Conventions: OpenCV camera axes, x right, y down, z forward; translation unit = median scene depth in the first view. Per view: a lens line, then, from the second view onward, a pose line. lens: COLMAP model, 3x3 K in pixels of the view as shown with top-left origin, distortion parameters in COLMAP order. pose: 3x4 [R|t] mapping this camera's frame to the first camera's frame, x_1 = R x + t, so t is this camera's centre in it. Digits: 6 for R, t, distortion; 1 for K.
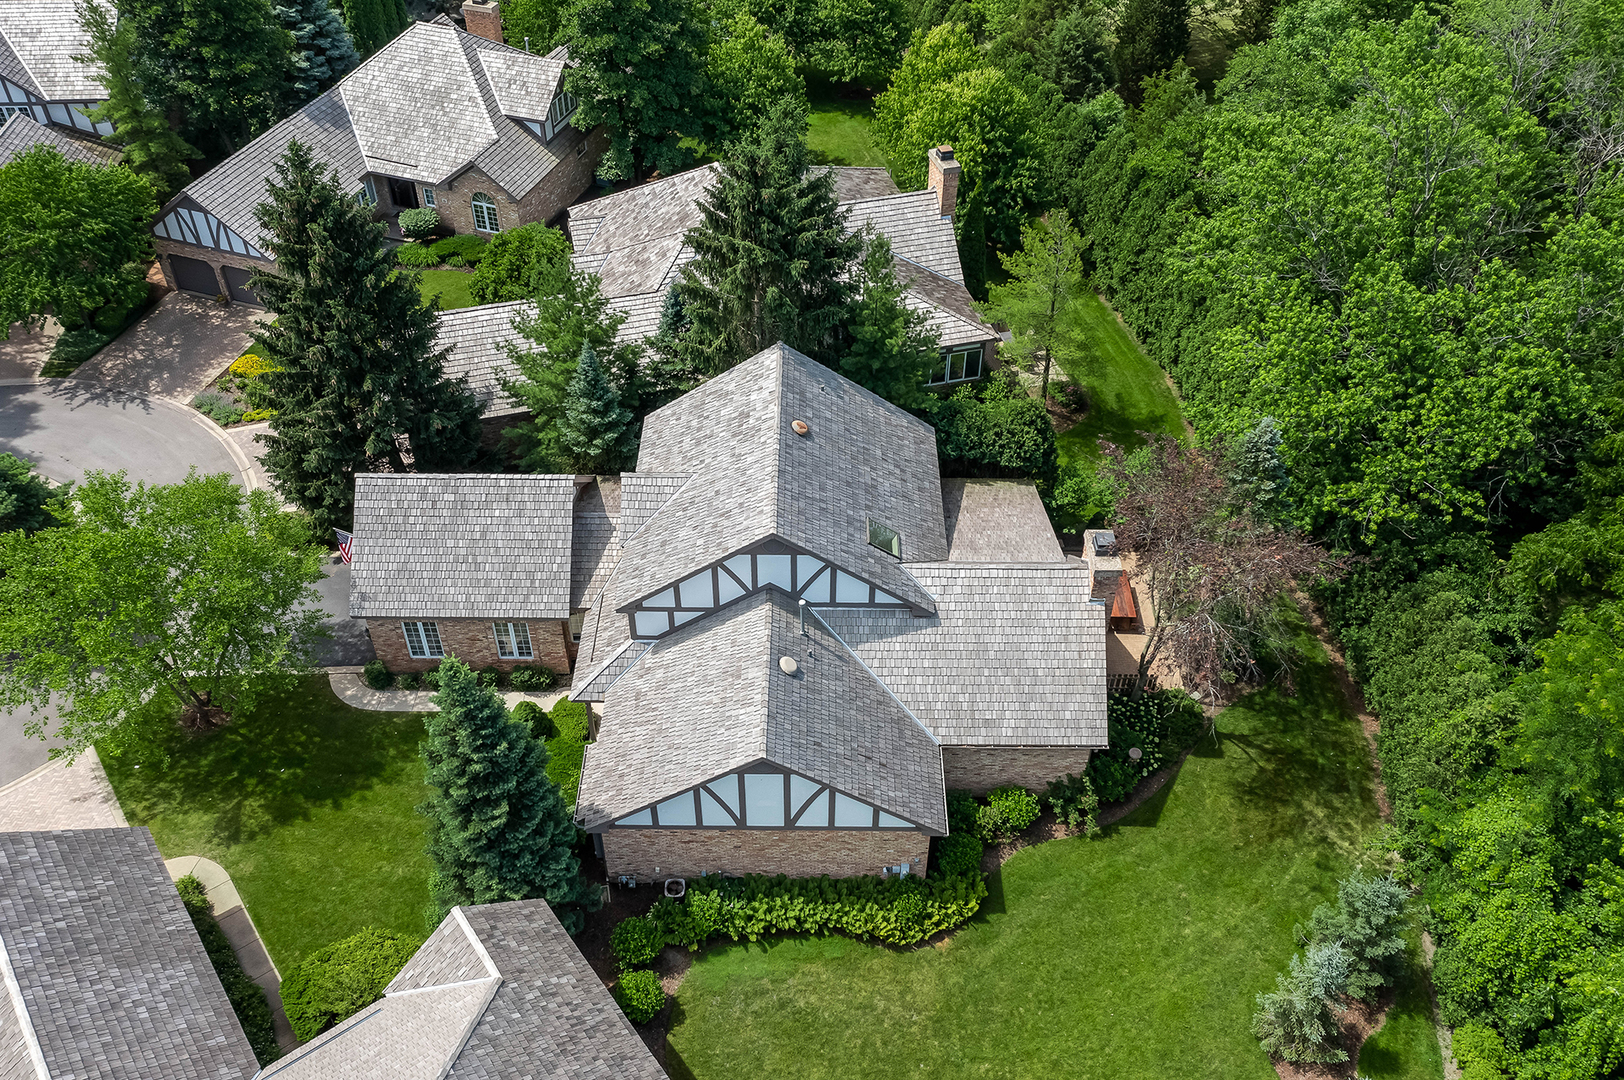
lens RADIAL K [[1339.4, 0, 807.3], [0, 1339.4, 524.6], [0, 0, 1]] dist [0.000912, 0.004309]
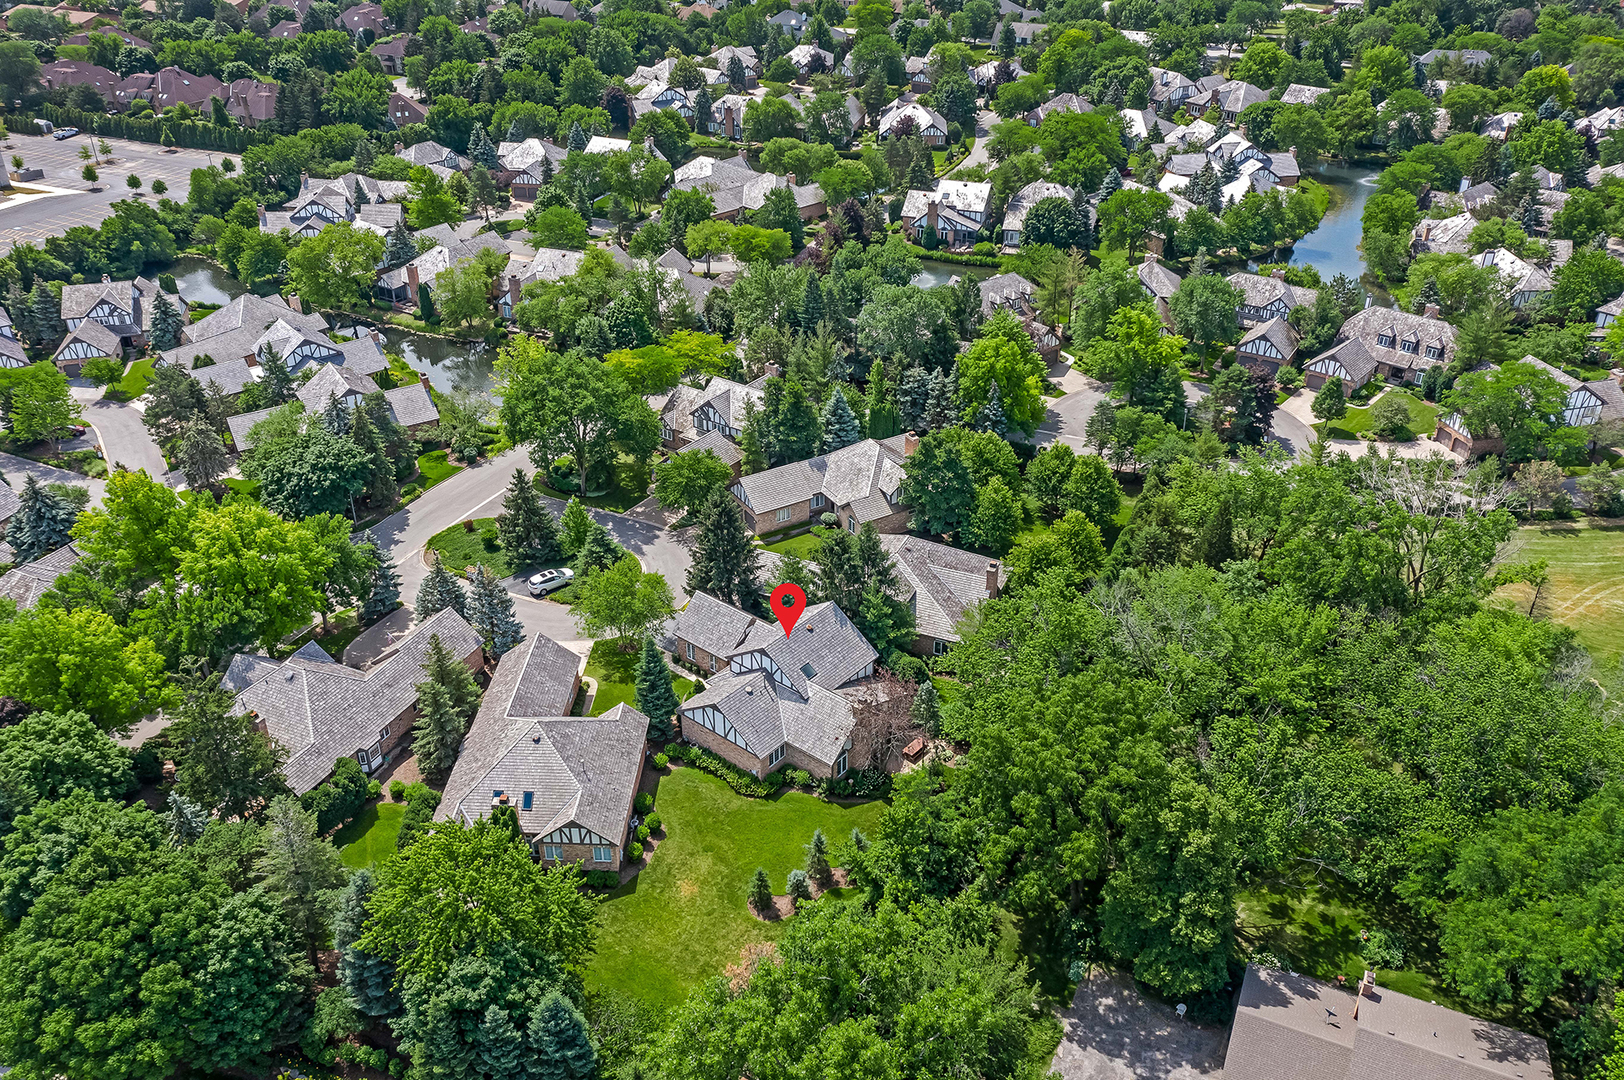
lens RADIAL K [[1289.6, 0, 812.0], [0, 1289.6, 540.0], [0, 0, 1]] dist [-0.000786, 0.004144]
pose [[0.768607, 0.319907, -0.553988, 1.485612], [-0.421680, 0.904575, -0.062684, -0.072007], [0.481071, 0.281785, 0.830162, -1.335573]]
